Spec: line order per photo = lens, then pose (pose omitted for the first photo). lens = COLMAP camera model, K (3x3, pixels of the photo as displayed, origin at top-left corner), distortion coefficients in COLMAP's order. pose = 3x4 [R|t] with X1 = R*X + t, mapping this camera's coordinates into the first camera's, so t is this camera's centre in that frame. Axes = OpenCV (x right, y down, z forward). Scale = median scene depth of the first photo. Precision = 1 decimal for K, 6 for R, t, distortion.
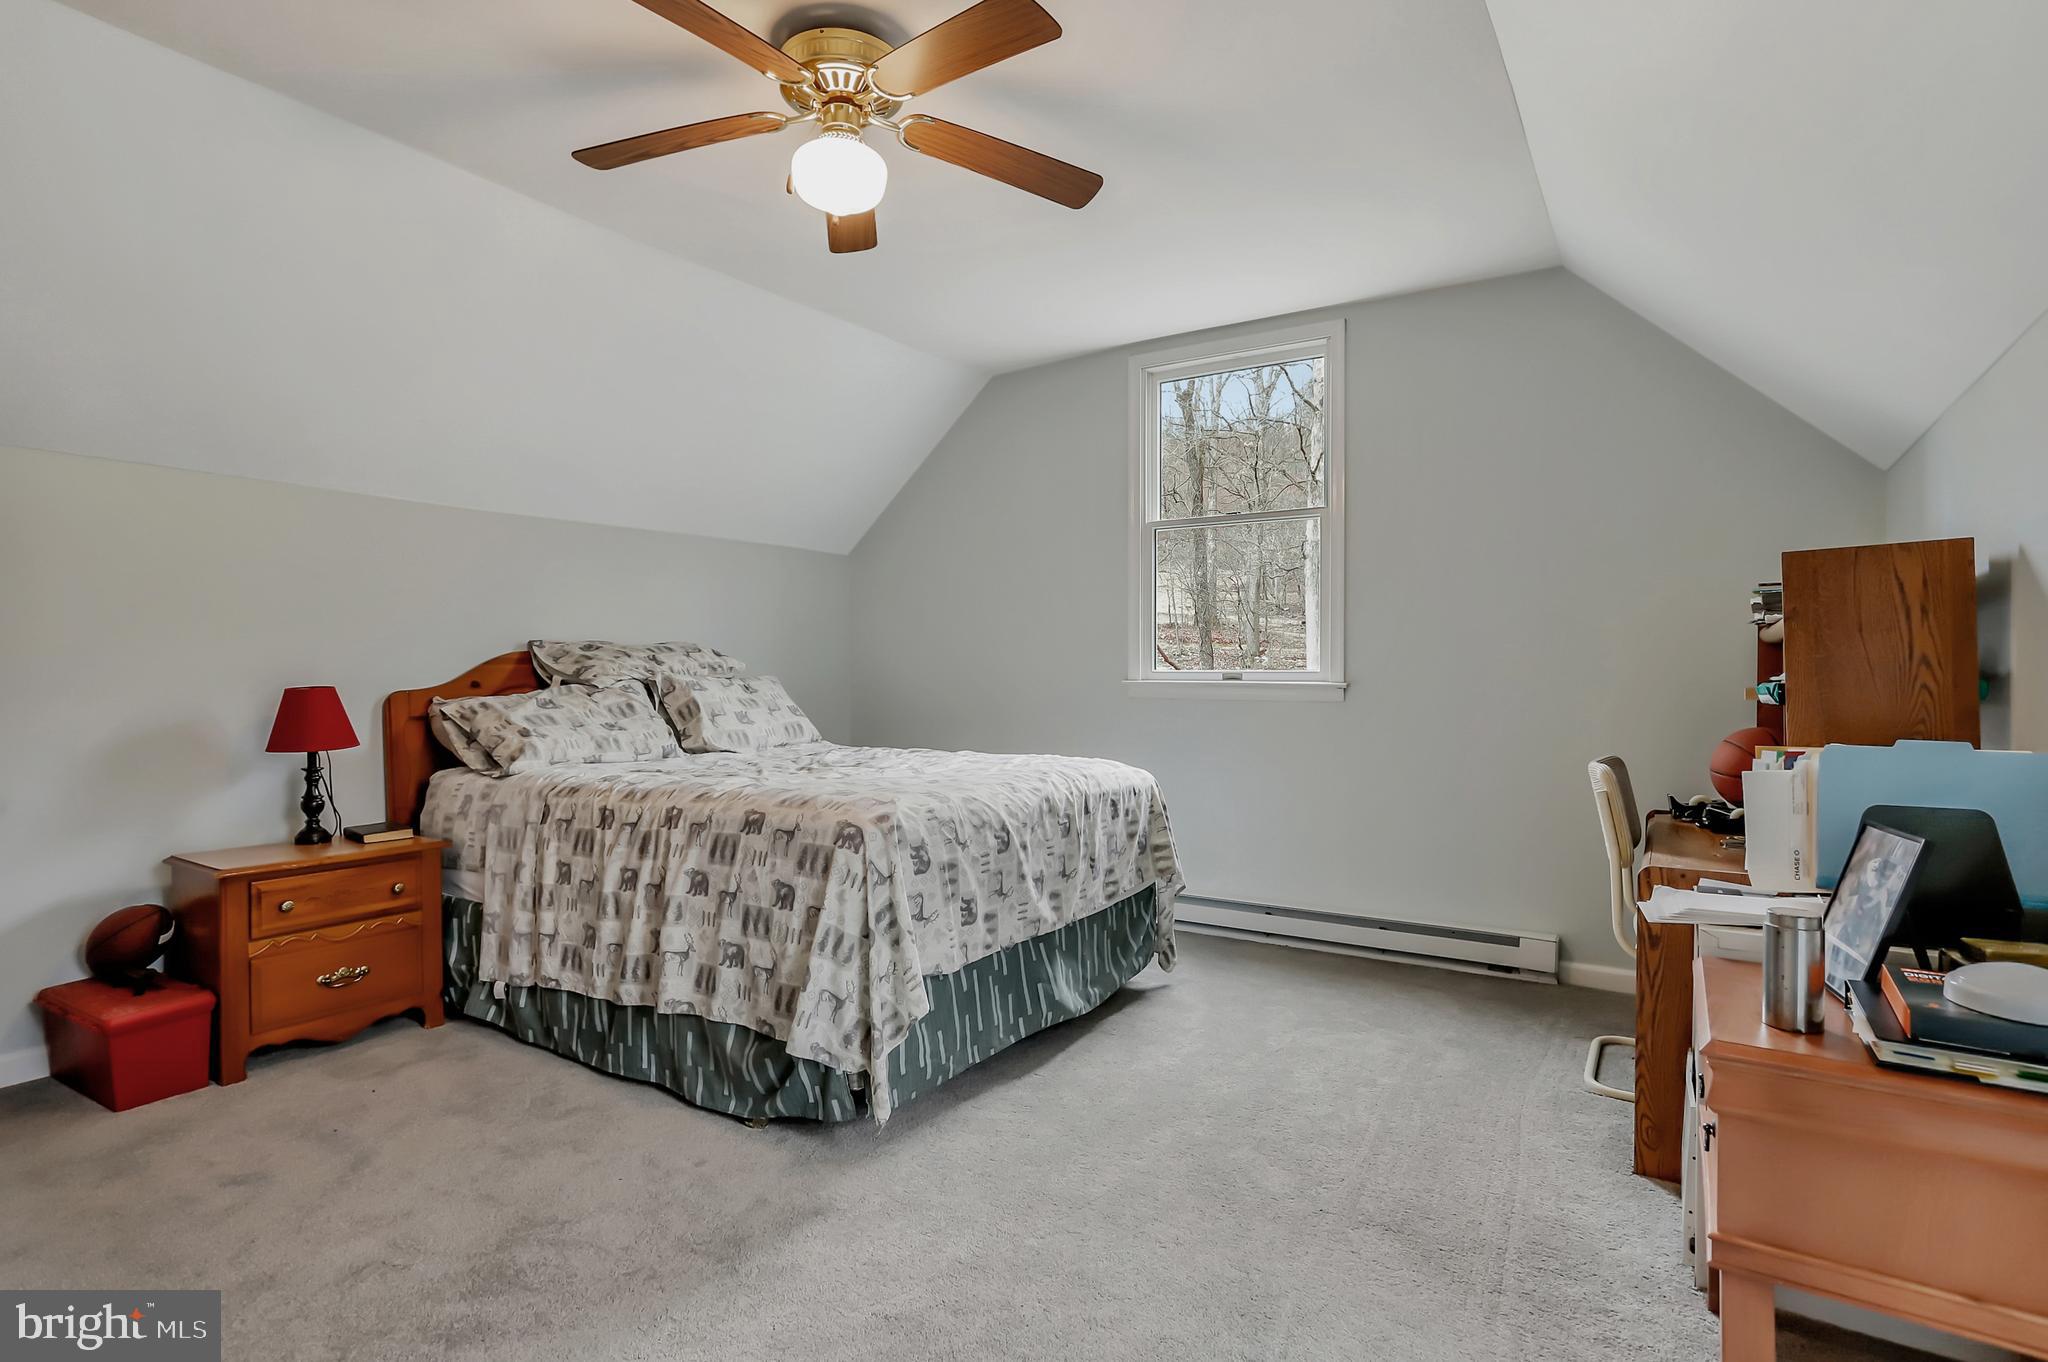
lens RADIAL K [[1008.4, 0, 1024.0], [0, 1008.4, 681.0], [0, 0, 1]] dist [-0.030834, 0.001741]
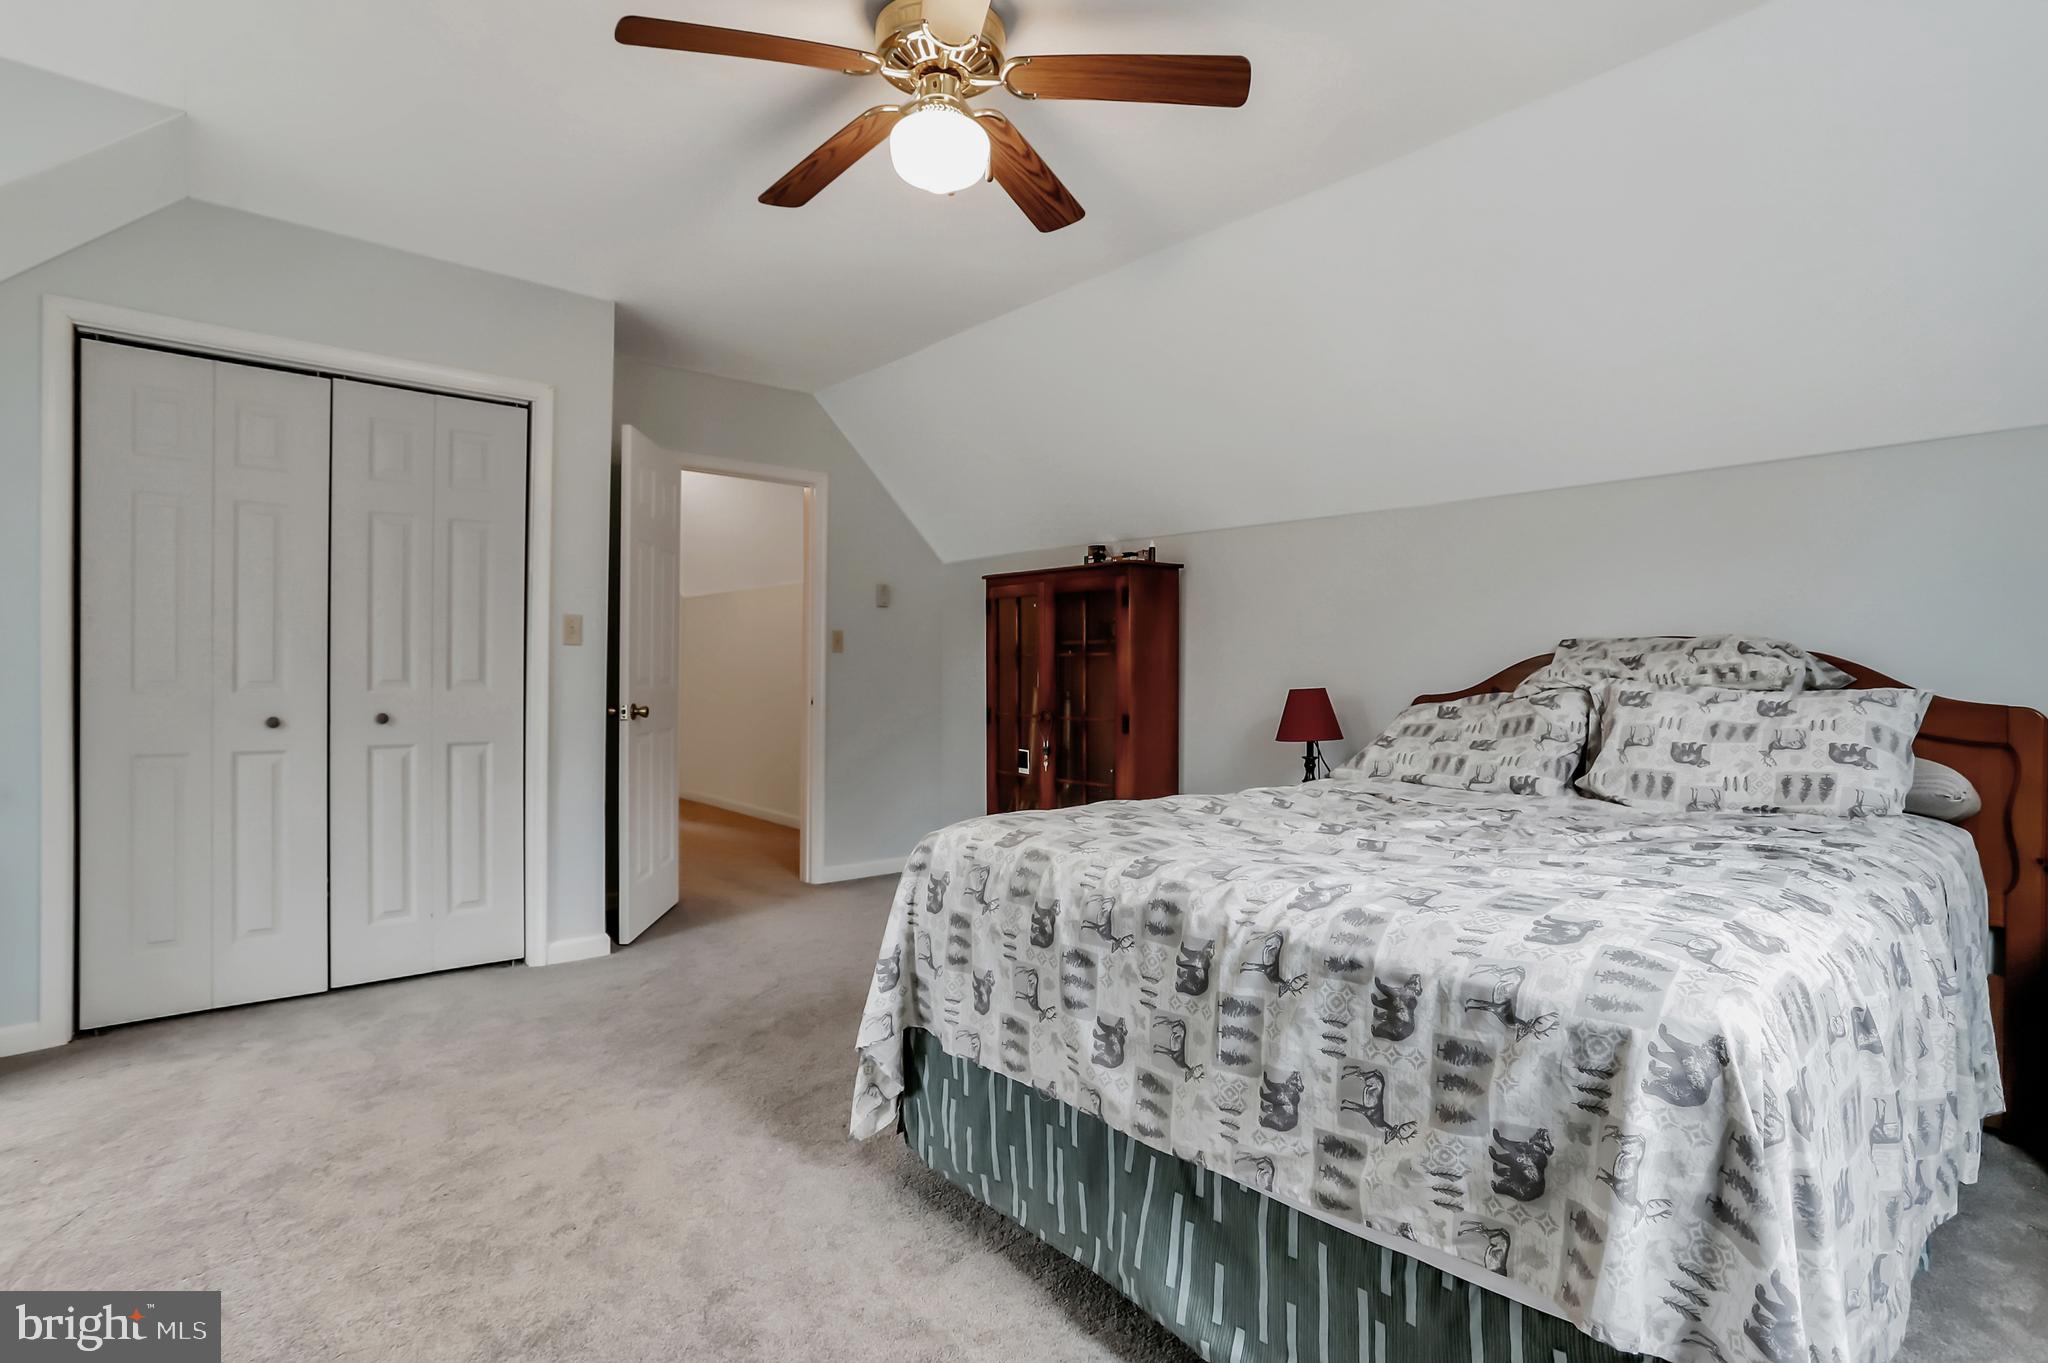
lens RADIAL K [[1008.4, 0, 1024.0], [0, 1008.4, 681.5], [0, 0, 1]] dist [-0.030834, 0.001741]
pose [[-0.272989, 0.005300, -0.962003, 0.605680], [-0.010196, 0.999913, 0.008402, -0.009698], [0.961963, 0.012103, -0.272911, 1.142132]]
